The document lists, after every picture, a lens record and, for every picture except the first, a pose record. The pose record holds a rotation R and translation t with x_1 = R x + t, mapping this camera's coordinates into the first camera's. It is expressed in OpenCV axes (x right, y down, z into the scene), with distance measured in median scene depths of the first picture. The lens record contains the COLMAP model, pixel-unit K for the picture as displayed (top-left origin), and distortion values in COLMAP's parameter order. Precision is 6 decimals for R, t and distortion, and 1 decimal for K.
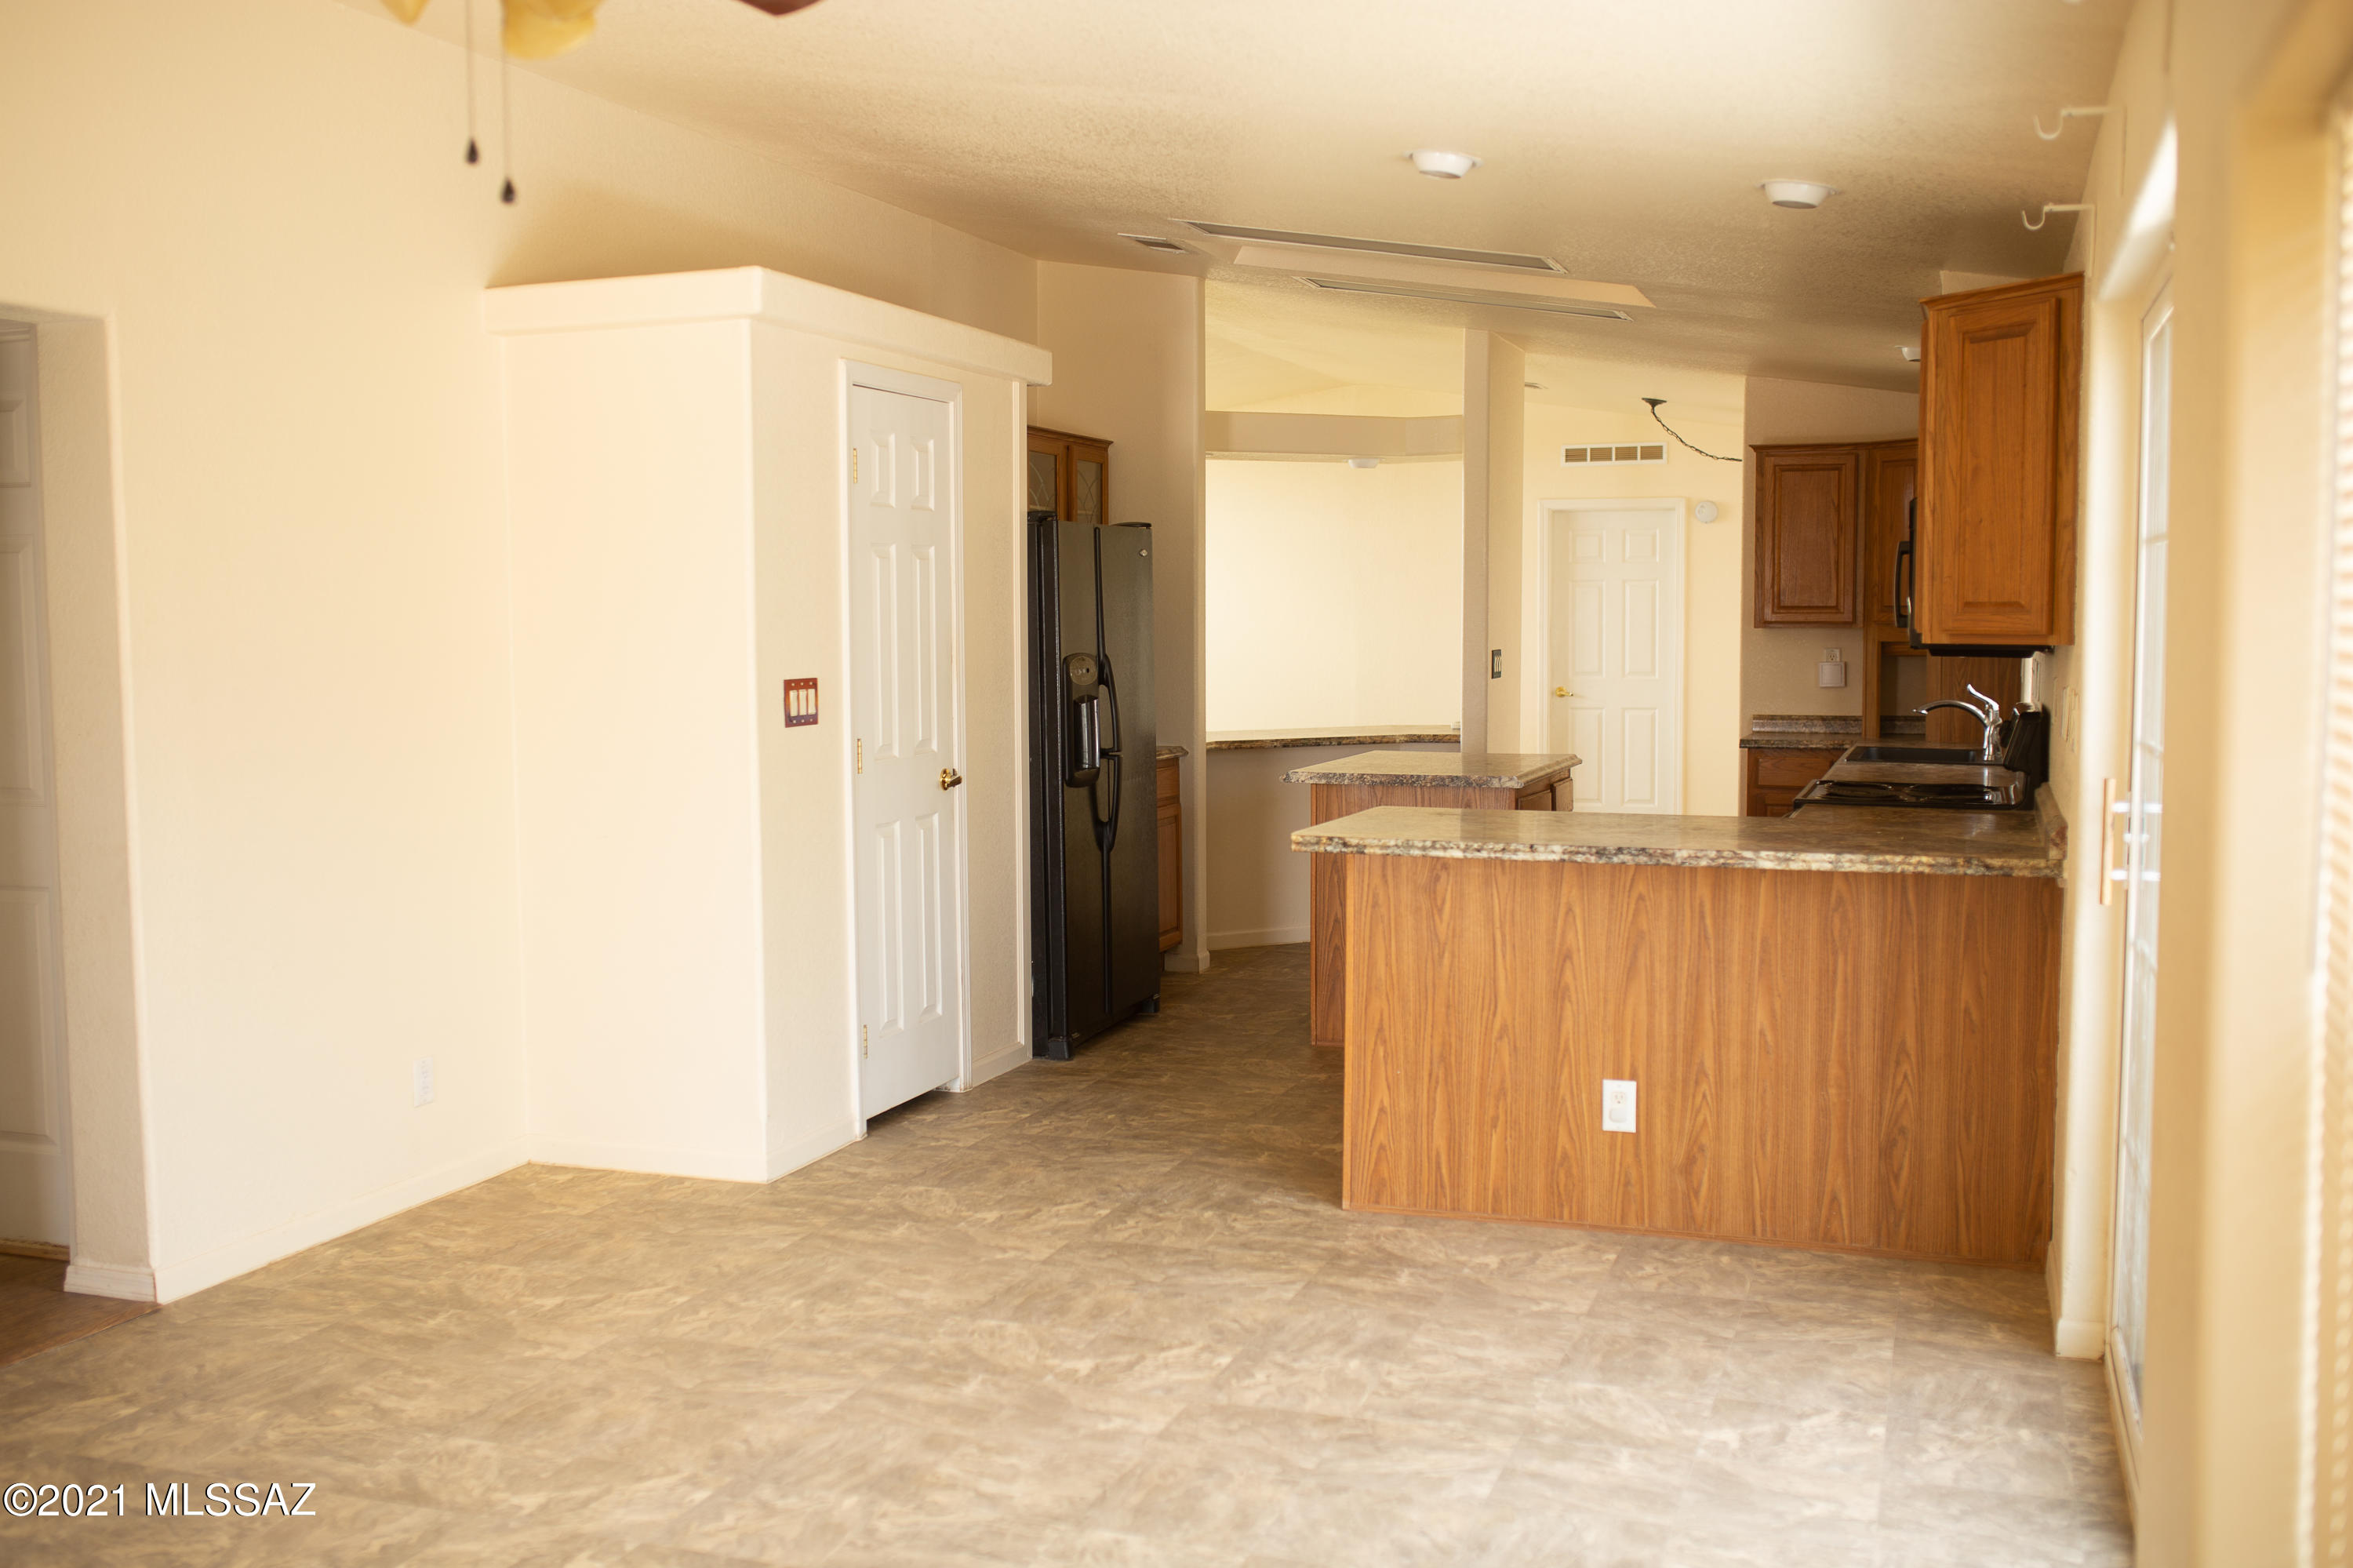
lens RADIAL K [[2222.8, 0, 1176.5], [0, 2222.8, 784.0], [0, 0, 1]] dist [-0.070850, 0.105178]
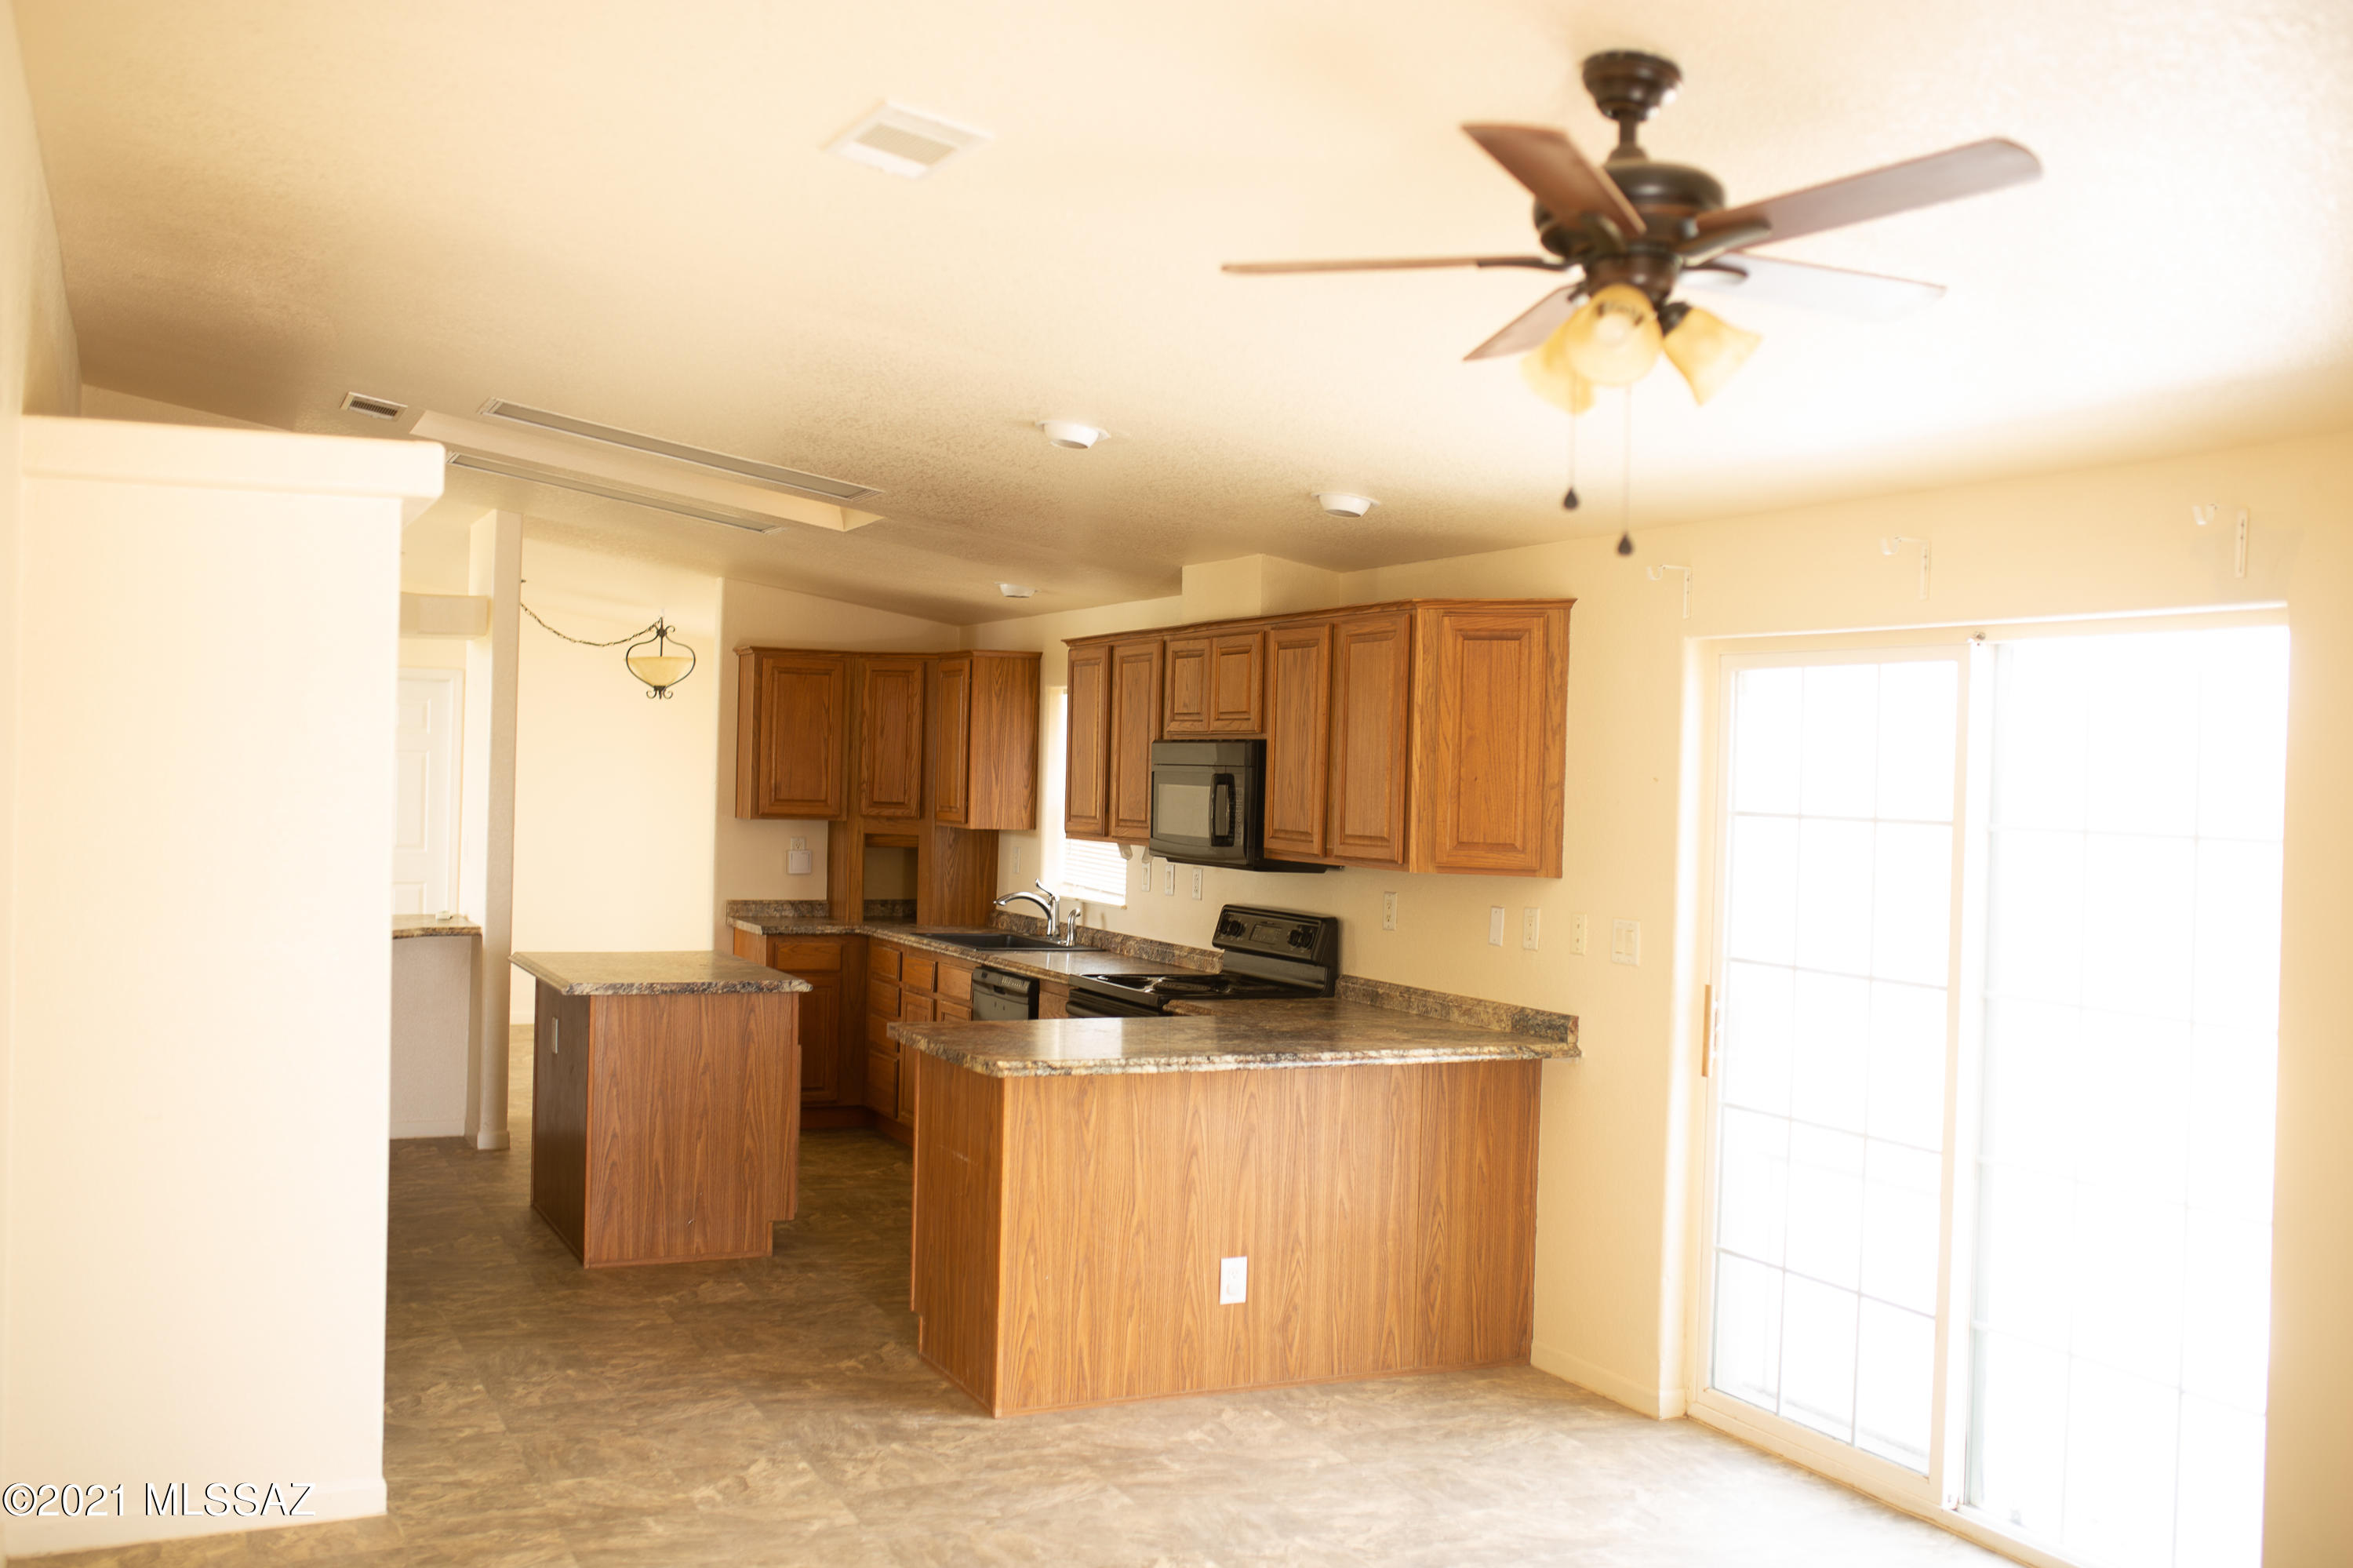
lens RADIAL K [[2222.8, 0, 1176.5], [0, 2222.8, 784.0], [0, 0, 1]] dist [-0.070850, 0.105178]
pose [[0.711318, 0.018549, 0.702626, -0.632382], [0.024830, 0.998365, -0.051493, -0.052161], [-0.702432, 0.054074, 0.709694, 0.200175]]
